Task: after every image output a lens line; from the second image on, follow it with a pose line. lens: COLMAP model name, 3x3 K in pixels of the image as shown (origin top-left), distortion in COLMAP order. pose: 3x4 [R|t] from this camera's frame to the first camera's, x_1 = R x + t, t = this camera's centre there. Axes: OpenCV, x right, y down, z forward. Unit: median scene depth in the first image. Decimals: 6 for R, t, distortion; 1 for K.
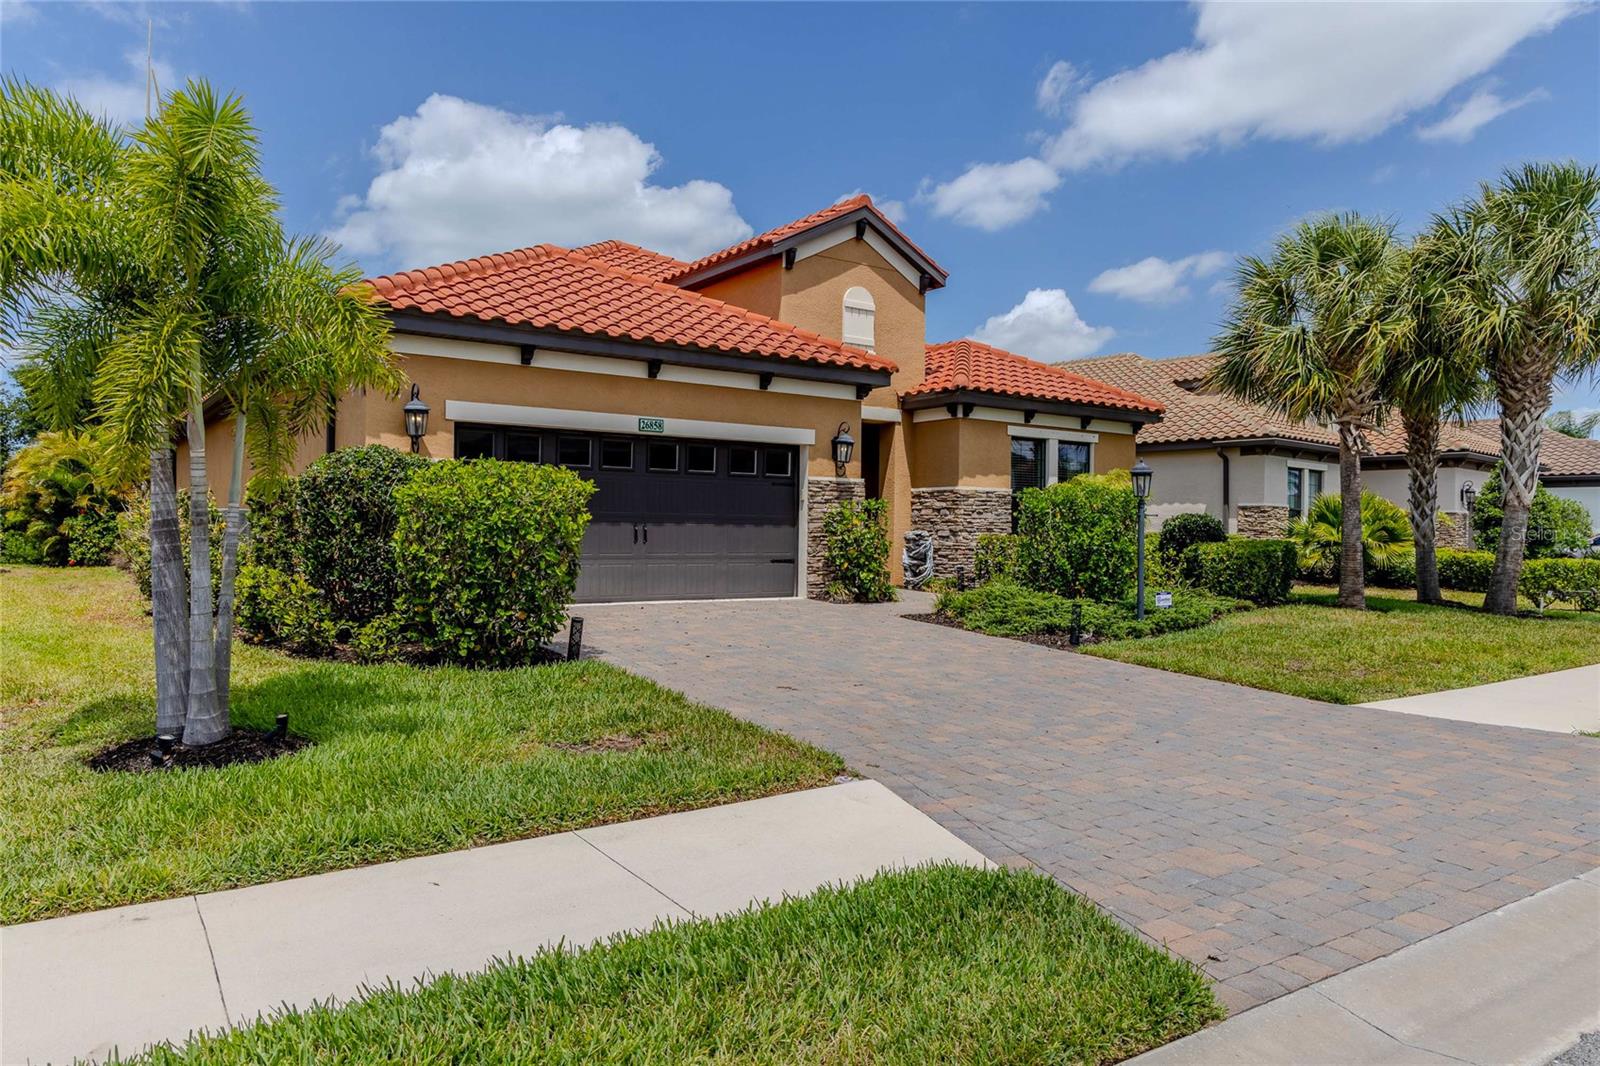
lens RADIAL K [[1054.1, 0, 802.2], [0, 1054.1, 512.7], [0, 0, 1]] dist [-0.007547, -0.002552]
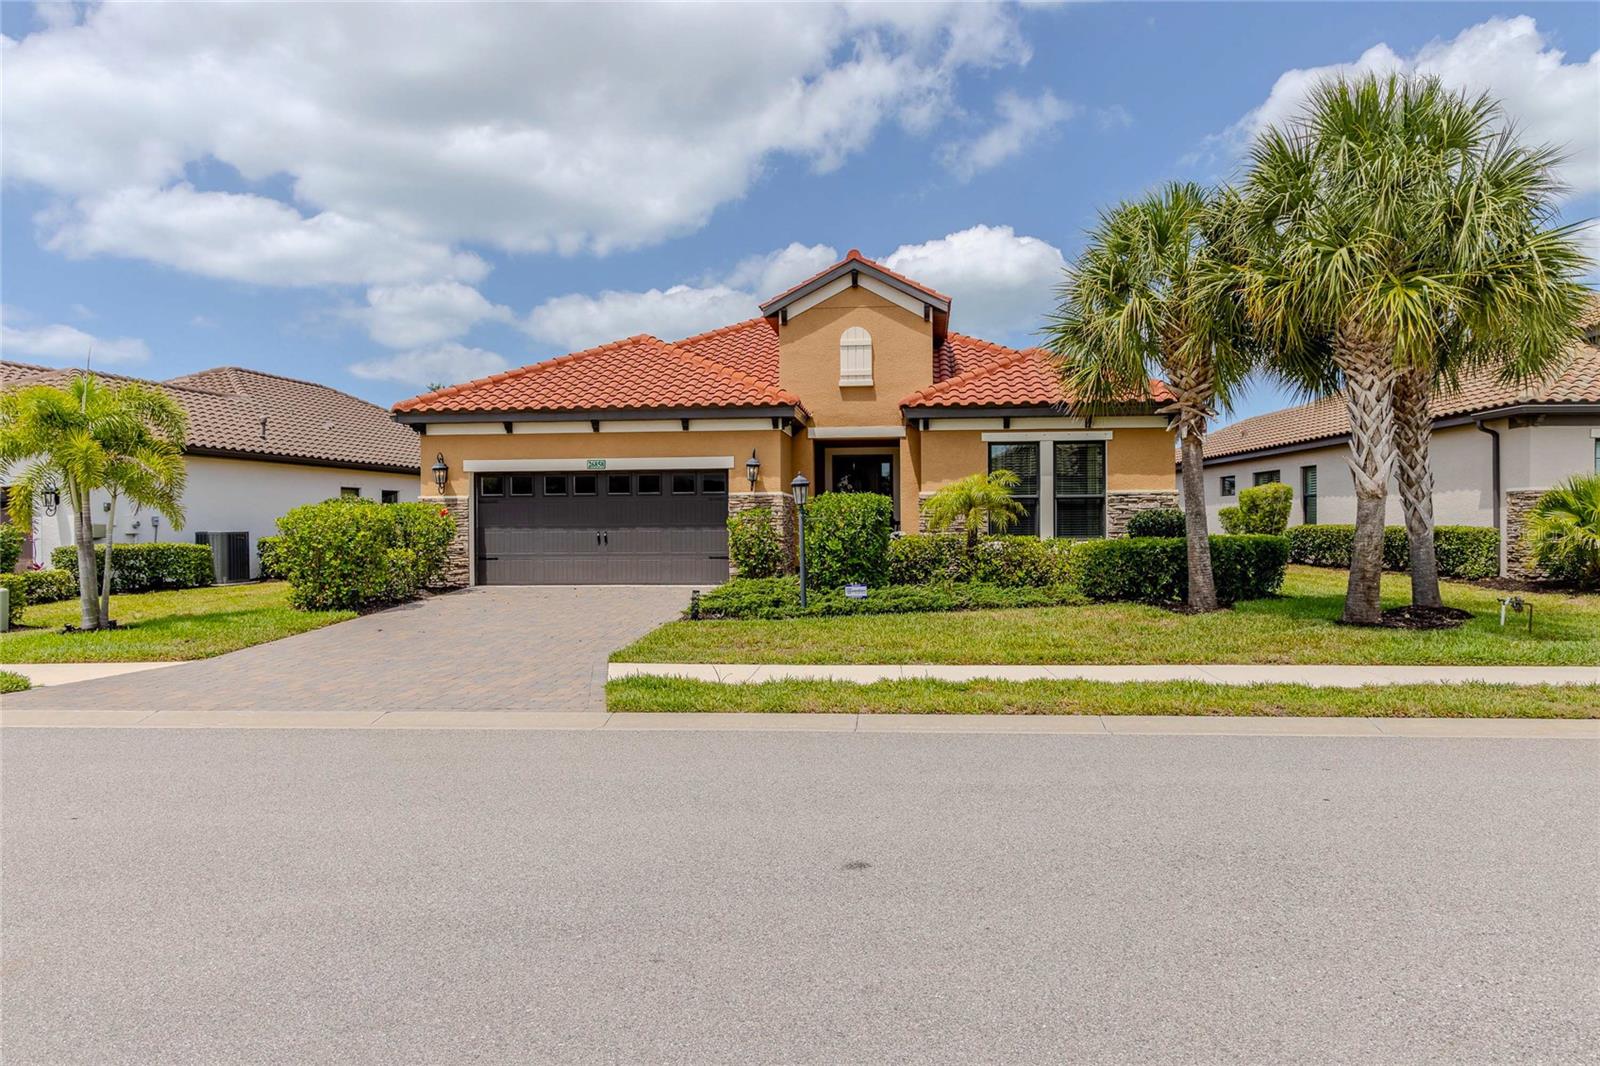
lens RADIAL K [[1072.5, 0, 802.9], [0, 1072.5, 527.9], [0, 0, 1]] dist [0.001486, 0.000312]
pose [[0.746905, -0.016887, -0.664717, 0.810882], [0.026254, 0.999647, 0.004104, 0.005410], [0.664413, -0.020517, 0.747084, 0.056199]]
